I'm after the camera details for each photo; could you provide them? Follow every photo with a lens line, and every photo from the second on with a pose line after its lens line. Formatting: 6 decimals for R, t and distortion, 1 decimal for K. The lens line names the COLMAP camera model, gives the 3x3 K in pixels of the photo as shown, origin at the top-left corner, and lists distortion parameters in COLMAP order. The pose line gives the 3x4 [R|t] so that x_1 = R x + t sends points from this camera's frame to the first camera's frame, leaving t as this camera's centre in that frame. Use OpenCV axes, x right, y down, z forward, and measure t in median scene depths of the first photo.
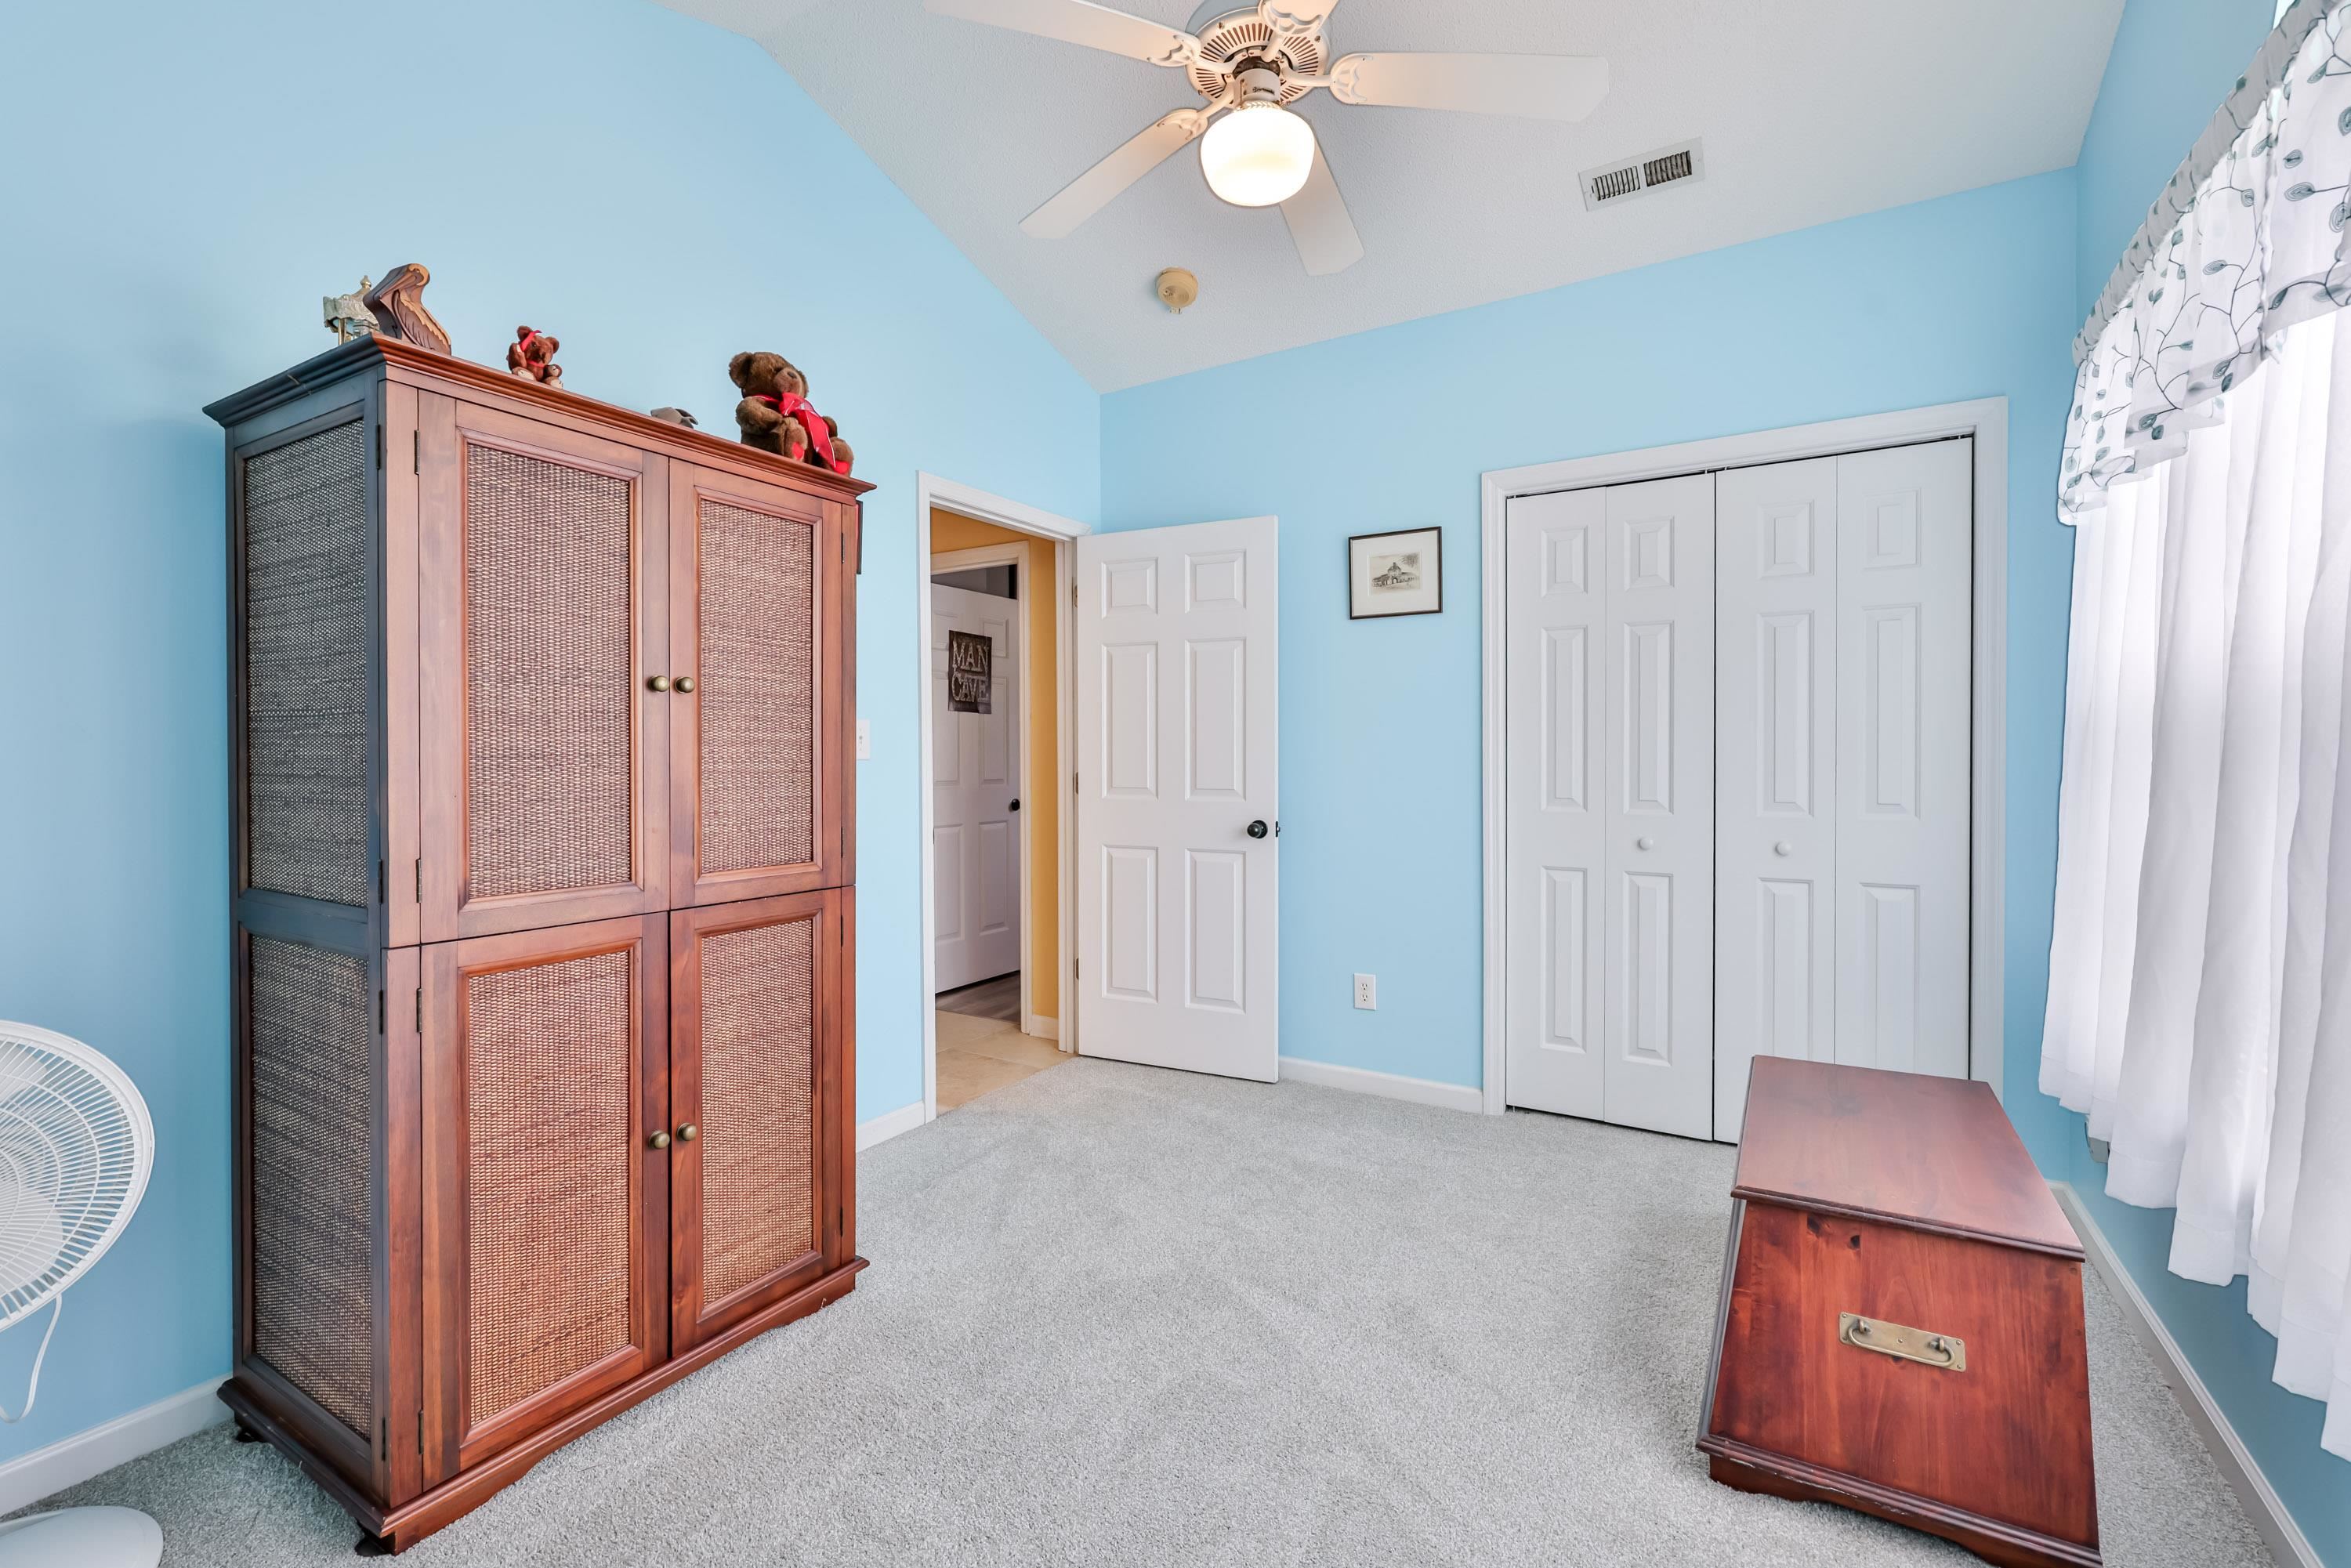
lens RADIAL K [[996.3, 0, 1179.3], [0, 996.3, 767.6], [0, 0, 1]] dist [-0.003741, 0.000848]
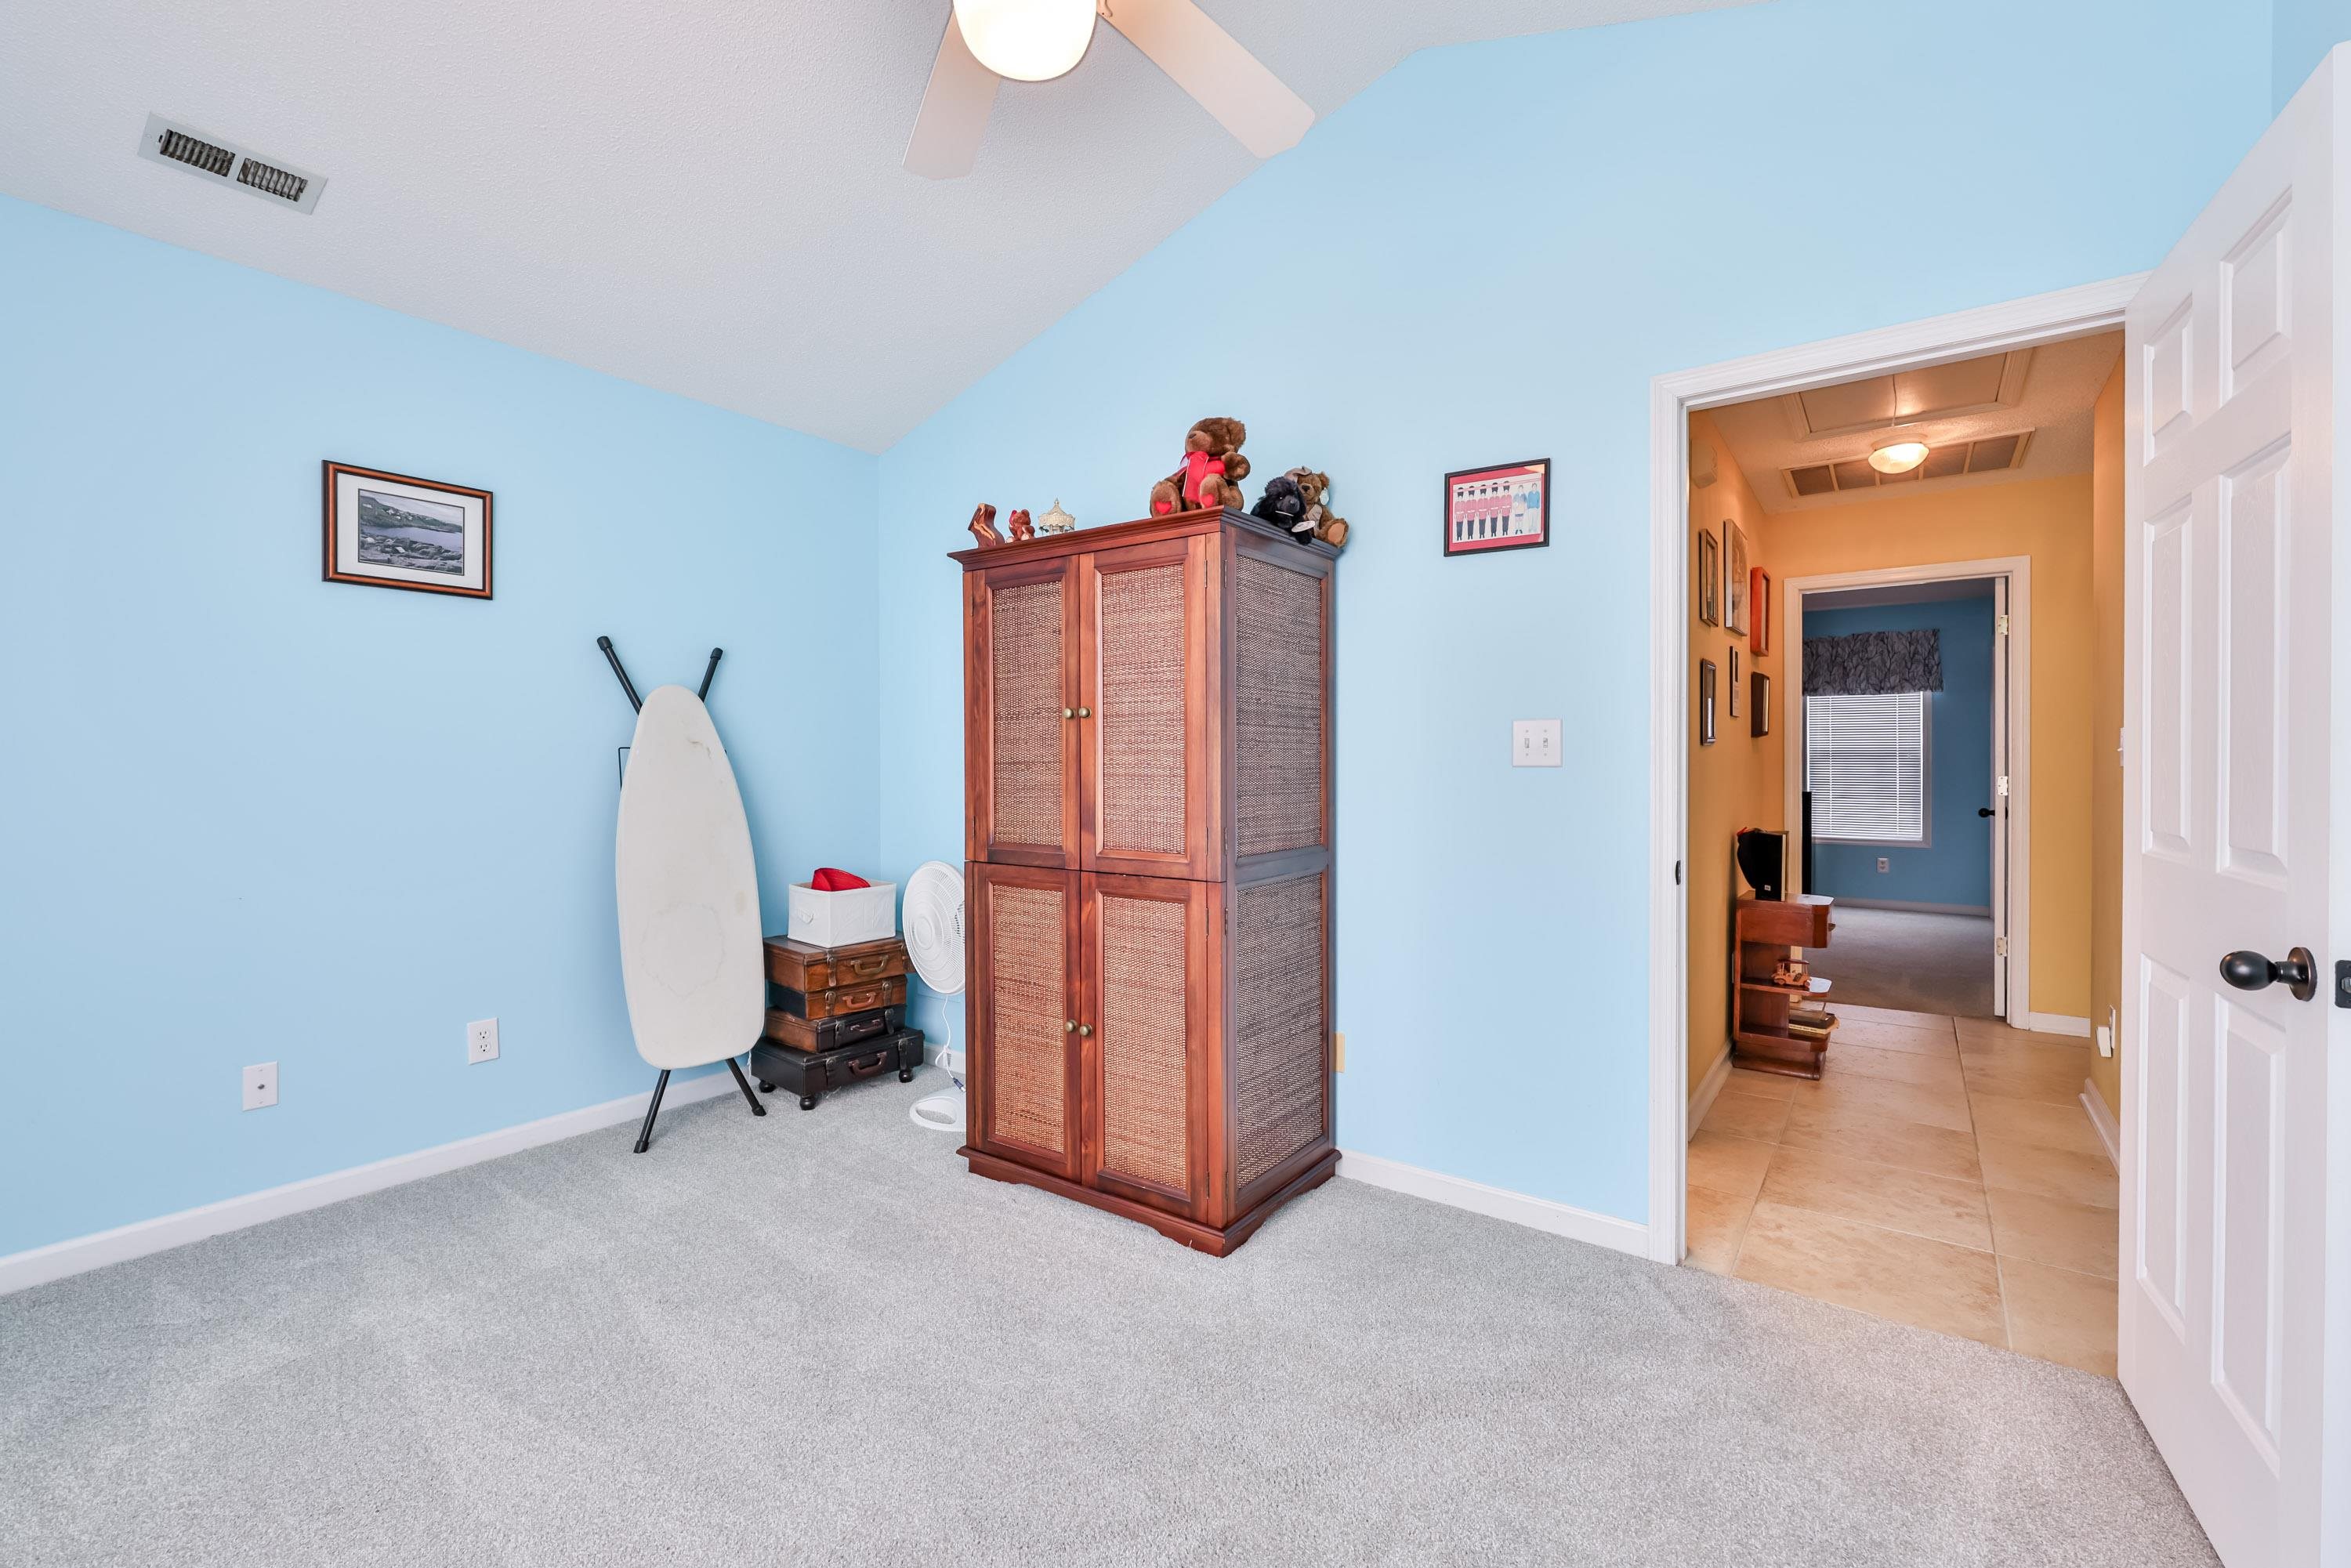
lens RADIAL K [[996.3, 0, 1173.4], [0, 996.3, 779.8], [0, 0, 1]] dist [-0.003741, 0.000848]
pose [[-0.088895, 0.010572, -0.995985, 0.790155], [-0.013288, 0.999842, 0.011799, -0.005217], [0.995952, 0.014284, -0.088741, 1.098494]]
